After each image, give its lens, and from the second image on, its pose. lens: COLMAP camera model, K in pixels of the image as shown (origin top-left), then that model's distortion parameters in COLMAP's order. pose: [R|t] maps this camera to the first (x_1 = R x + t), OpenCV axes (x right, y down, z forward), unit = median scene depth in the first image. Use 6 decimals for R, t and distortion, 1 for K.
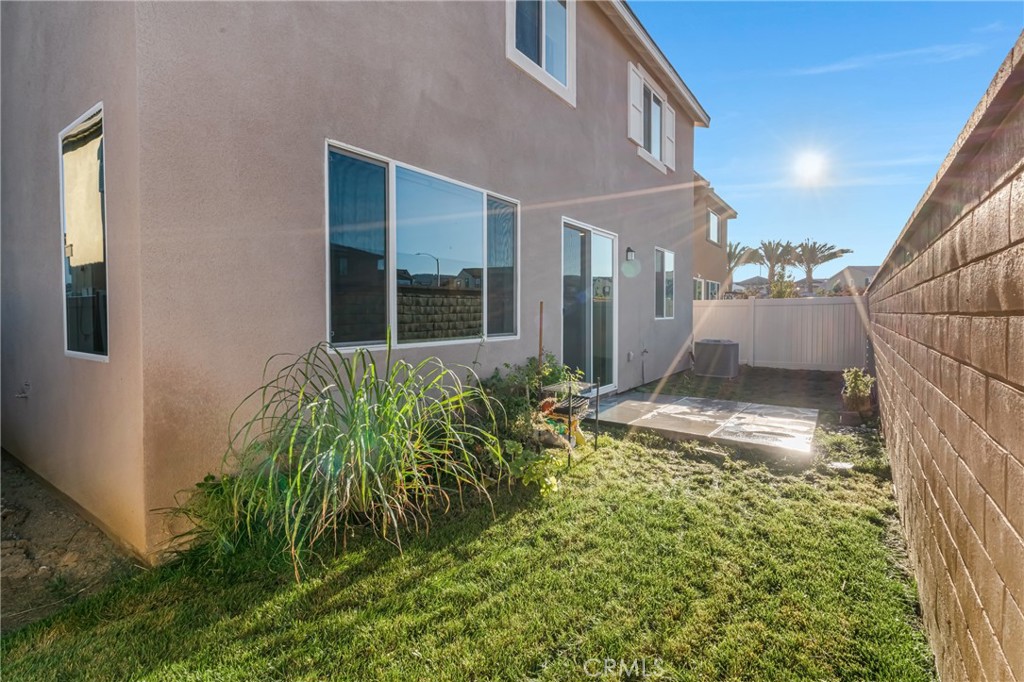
lens RADIAL K [[506.7, 0, 518.1], [0, 506.7, 331.9], [0, 0, 1]] dist [-0.005277, 0.002266]
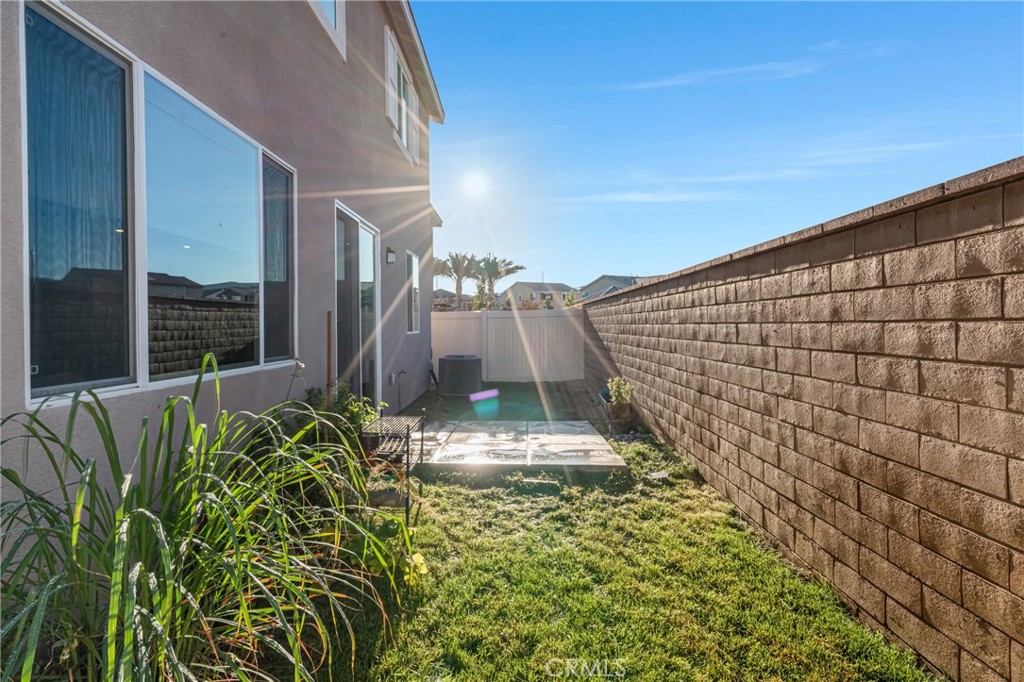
lens RADIAL K [[564.1, 0, 512.7], [0, 564.1, 332.7], [0, 0, 1]] dist [0.002578, 0.002765]
pose [[0.832731, -0.014622, 0.553484, -0.232906], [0.029950, 0.999377, -0.018660, -0.007538], [-0.552867, 0.032115, 0.832650, 0.226880]]
